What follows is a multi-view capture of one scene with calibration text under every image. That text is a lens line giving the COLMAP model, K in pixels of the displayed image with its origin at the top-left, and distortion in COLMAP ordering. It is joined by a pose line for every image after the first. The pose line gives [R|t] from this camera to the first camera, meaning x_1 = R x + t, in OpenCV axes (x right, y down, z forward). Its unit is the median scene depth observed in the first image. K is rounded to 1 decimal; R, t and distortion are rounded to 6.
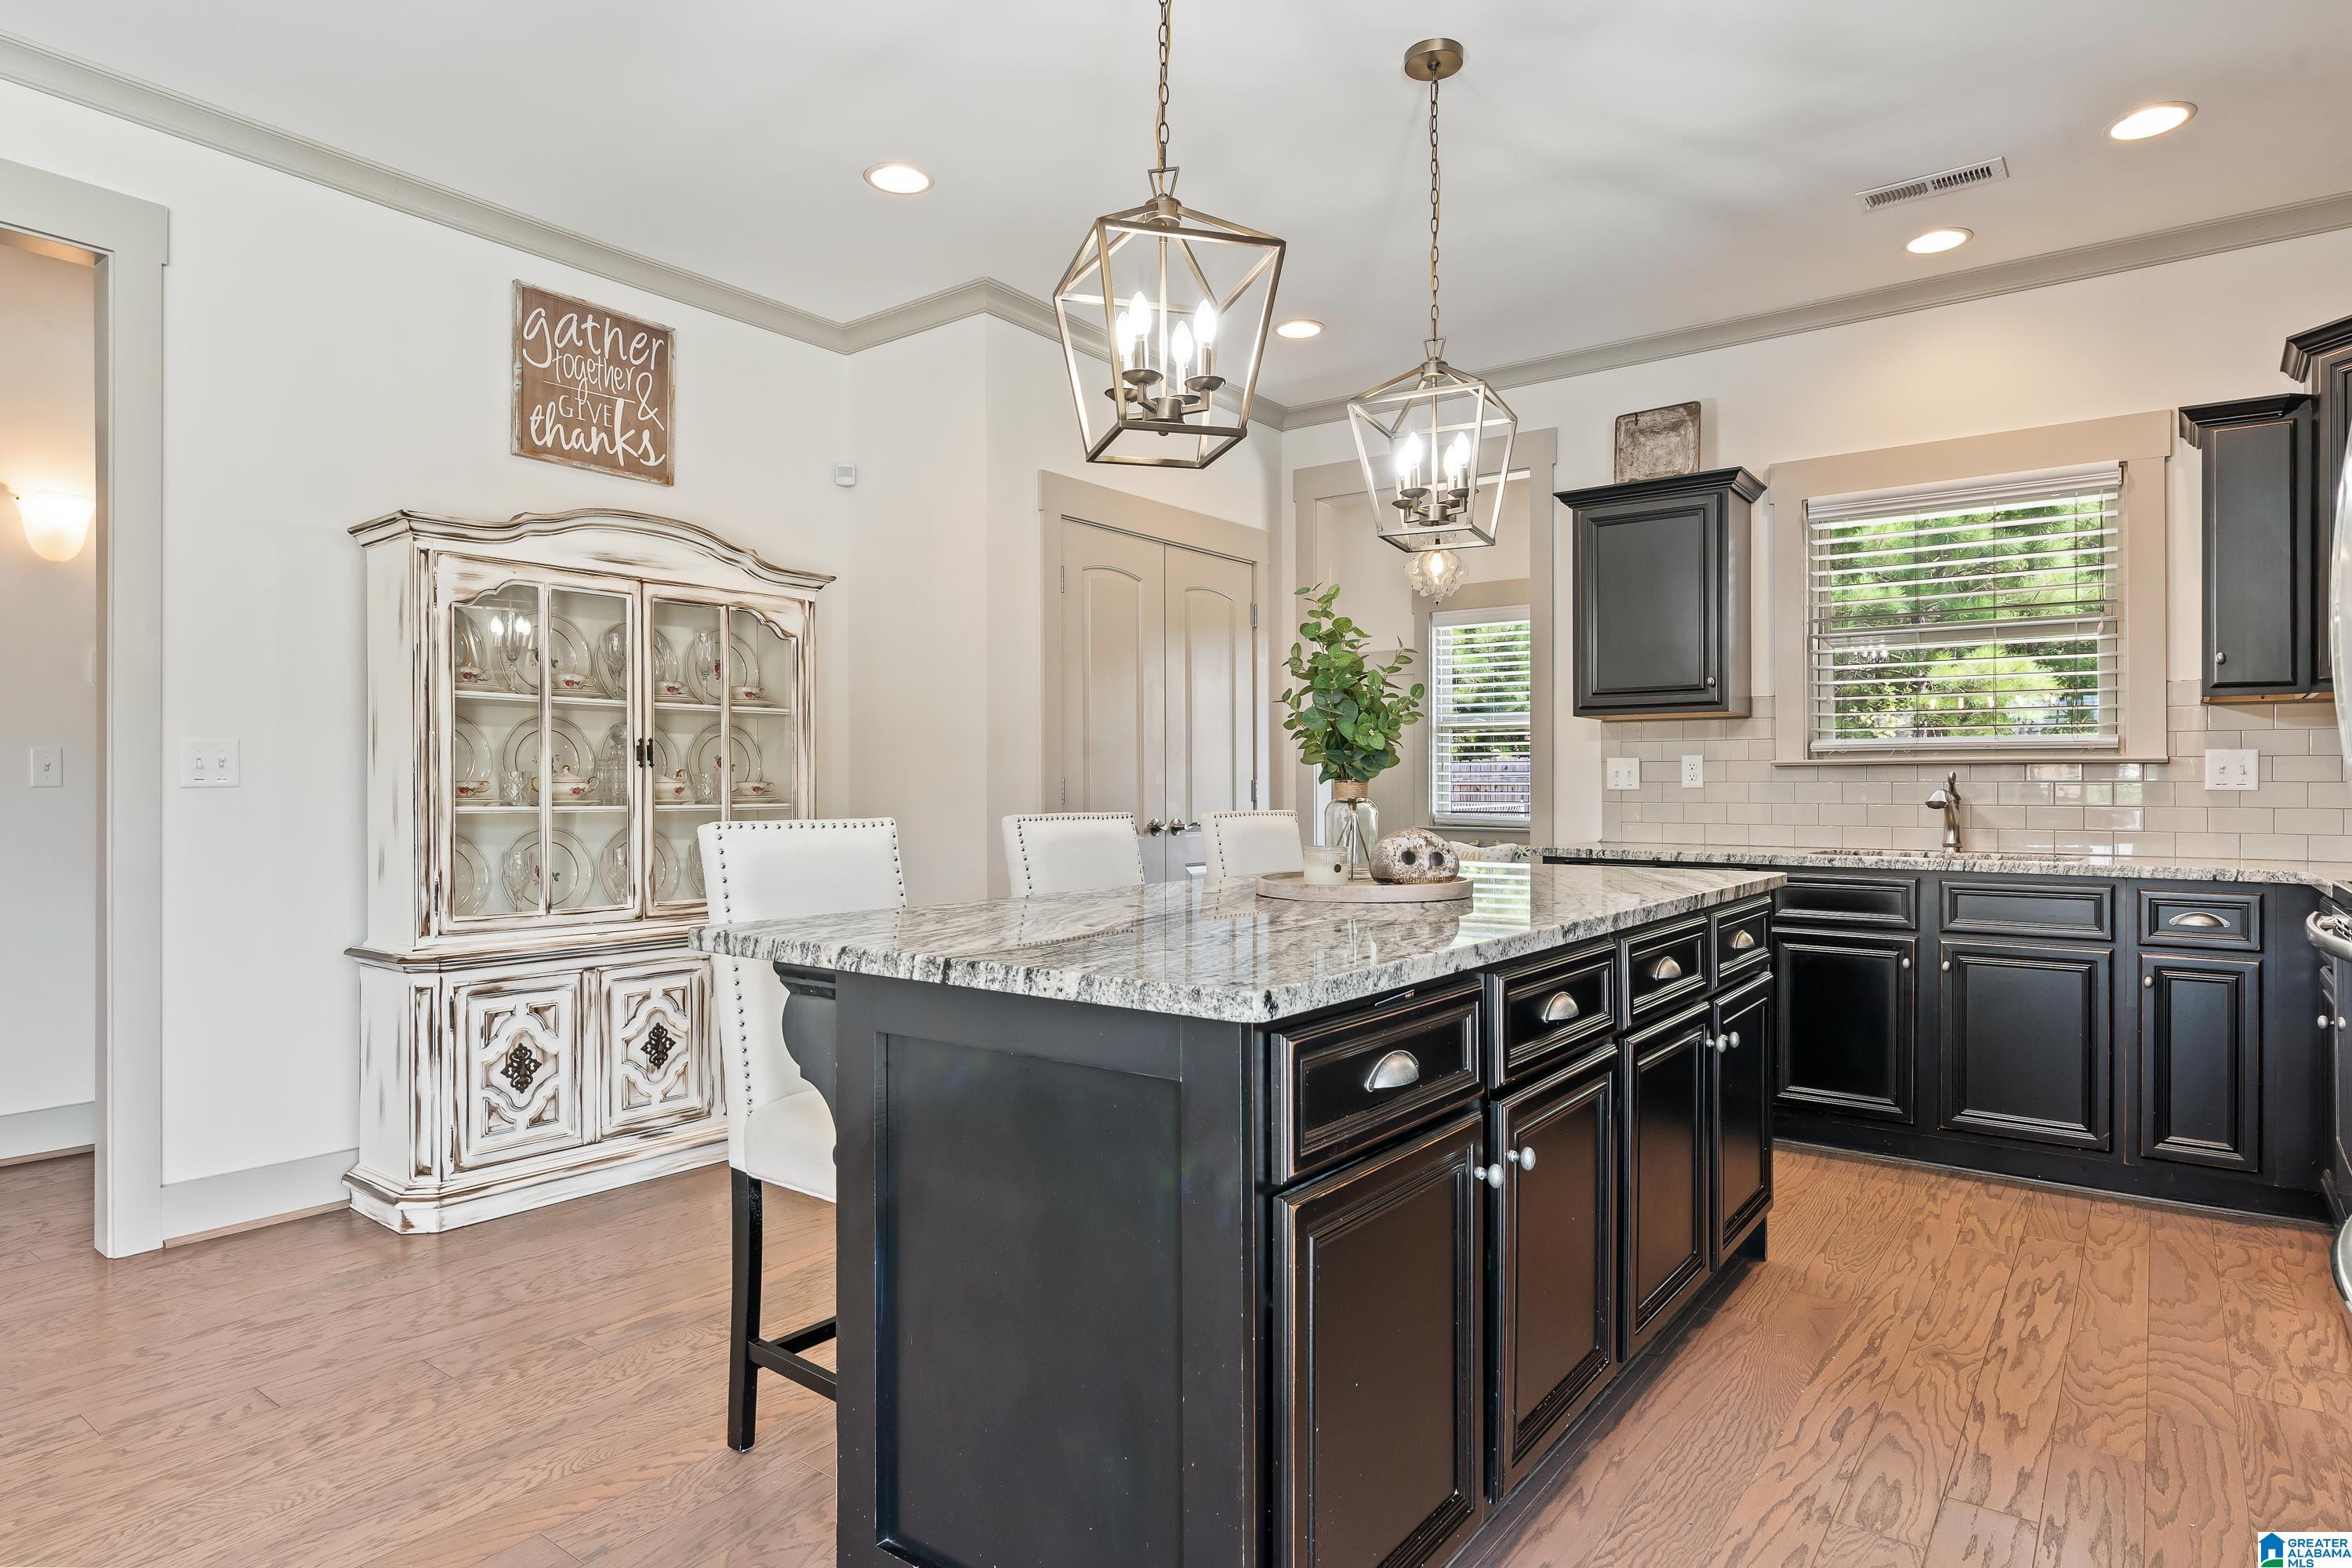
lens RADIAL K [[1320.0, 0, 1172.8], [0, 1320.0, 780.5], [0, 0, 1]] dist [-0.002208, 0.003306]
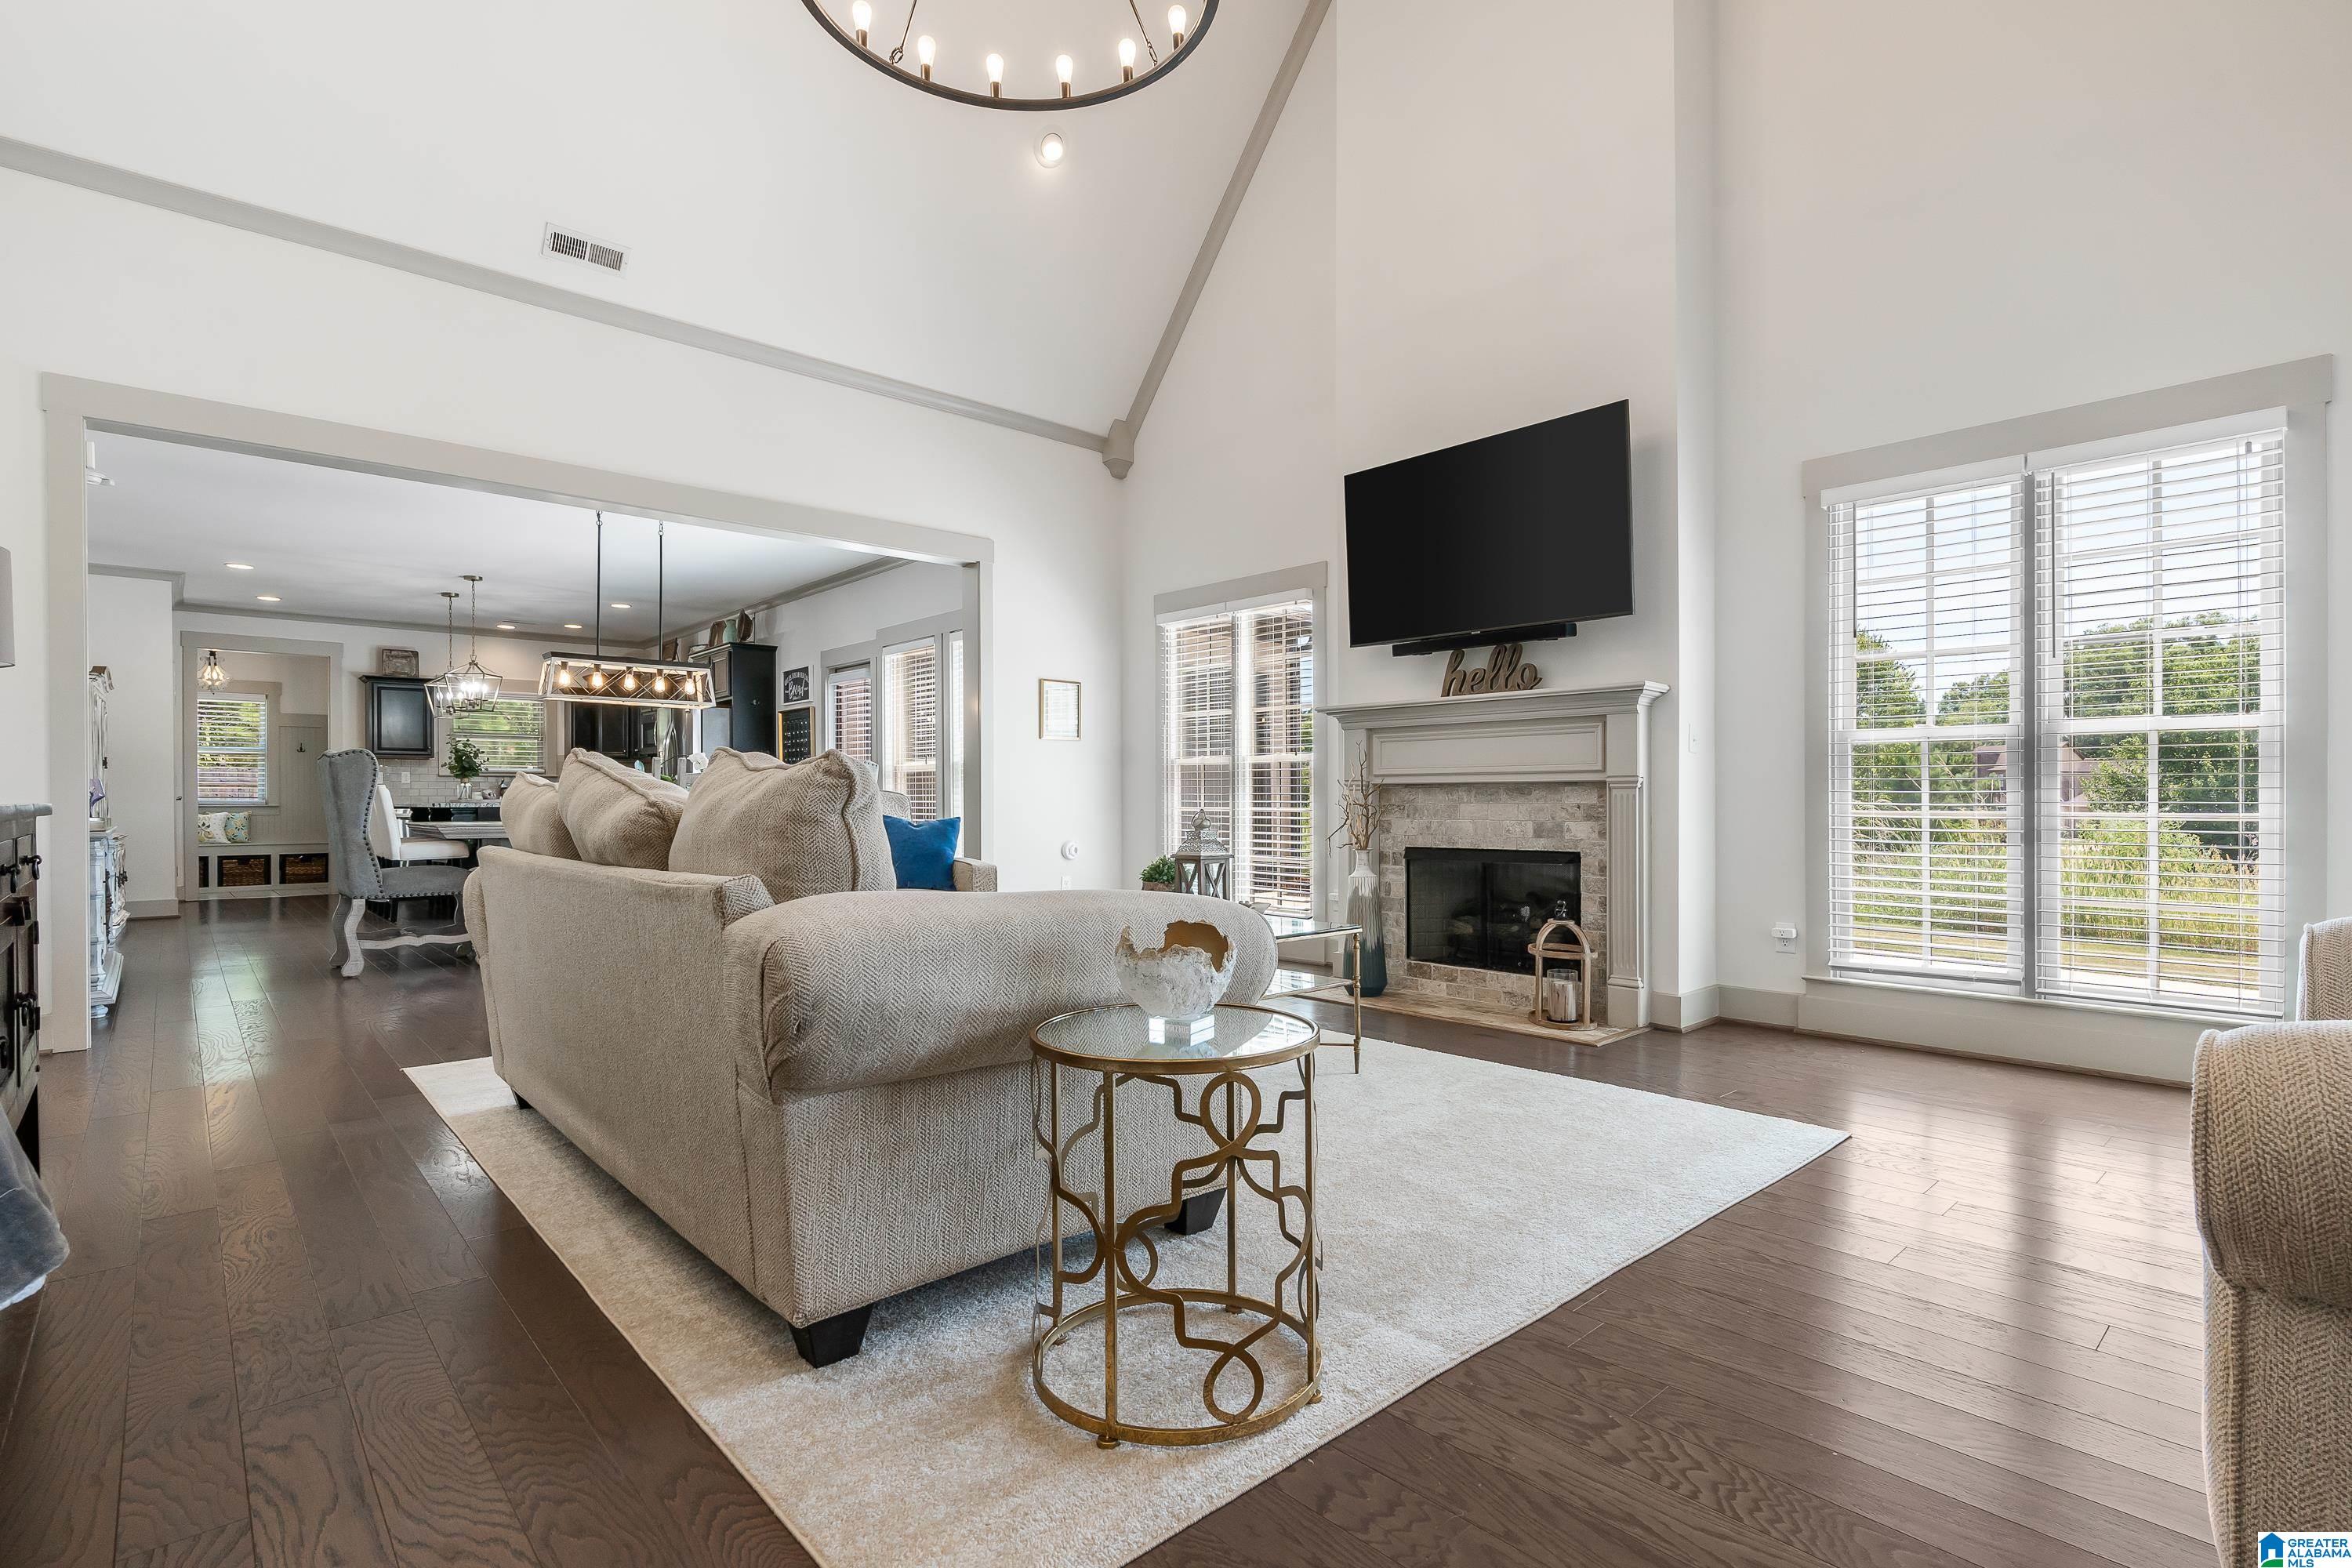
lens RADIAL K [[1088.9, 0, 1181.5], [0, 1088.9, 787.6], [0, 0, 1]] dist [-0.012091, 0.004642]
pose [[0.168476, 0.000349, 0.985706, -1.958025], [0.003751, 0.999992, -0.000995, 0.028933], [-0.985699, 0.003865, 0.168474, -1.245699]]
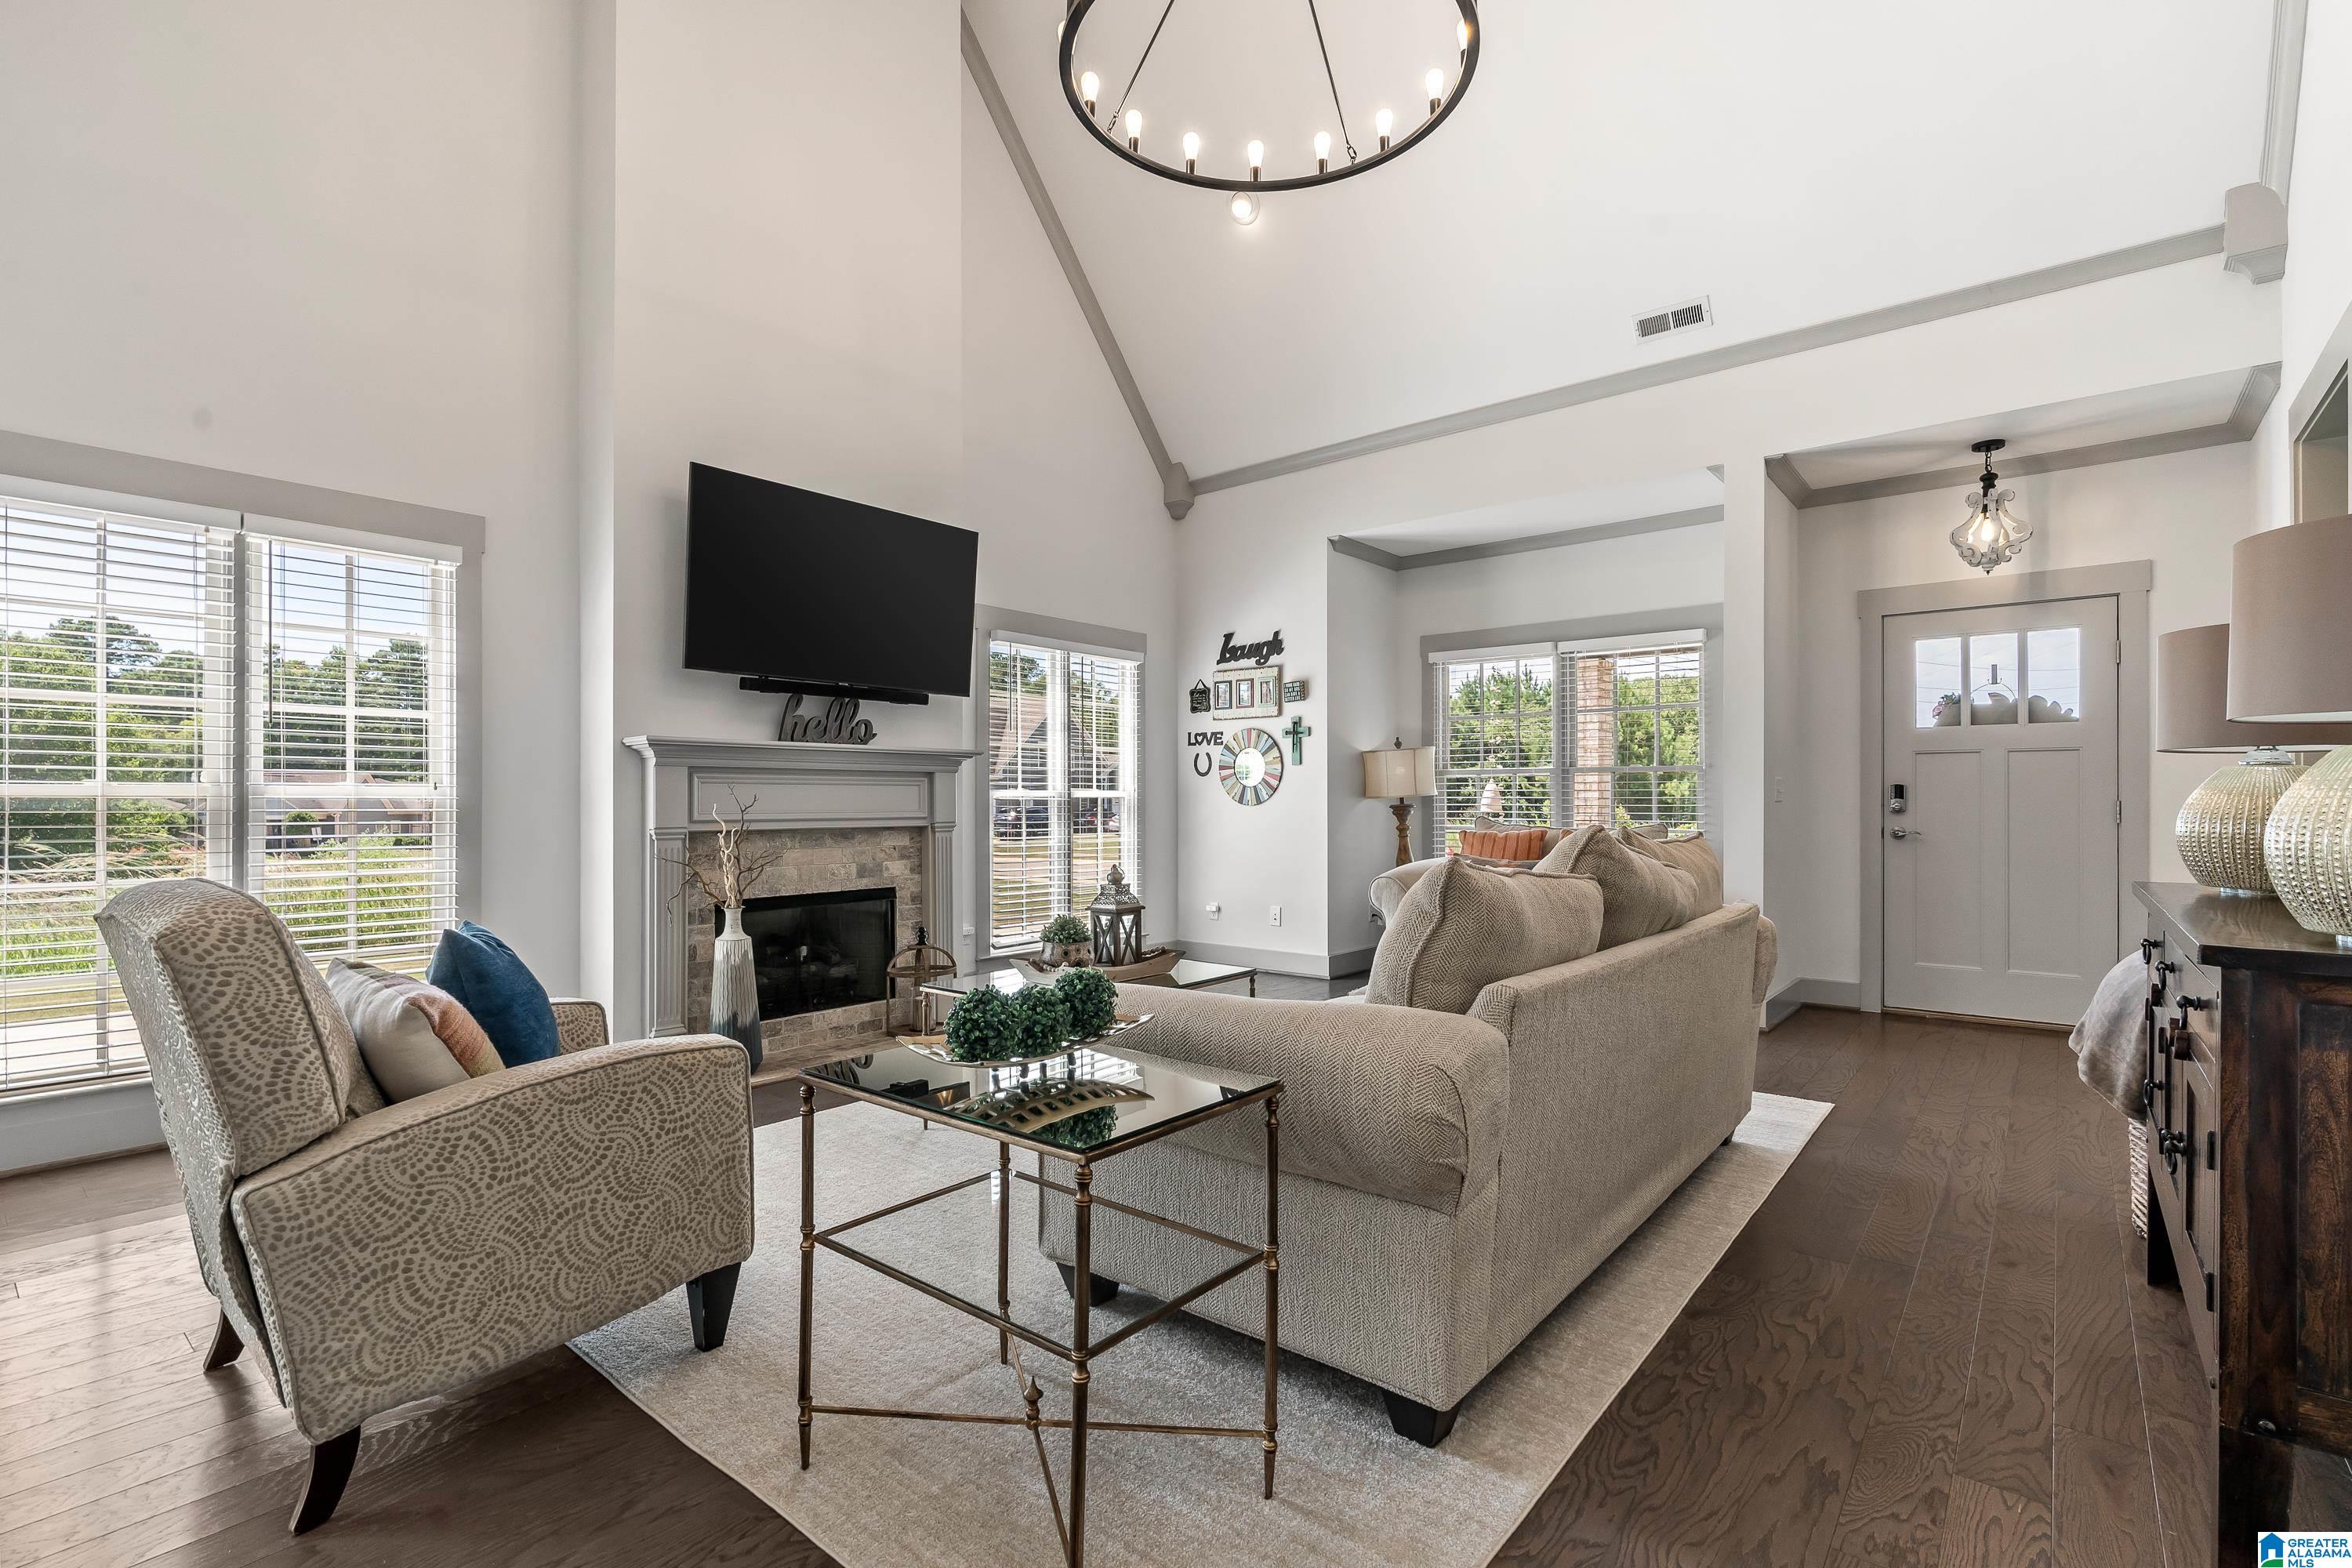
lens RADIAL K [[1088.9, 0, 1153.5], [0, 1088.9, 807.9], [0, 0, 1]] dist [-0.012091, 0.004642]
pose [[-0.999066, 0.001350, 0.043180, -1.180703], [0.001507, 0.999992, 0.003605, -0.002734], [-0.043175, 0.003667, -0.999061, -0.199940]]
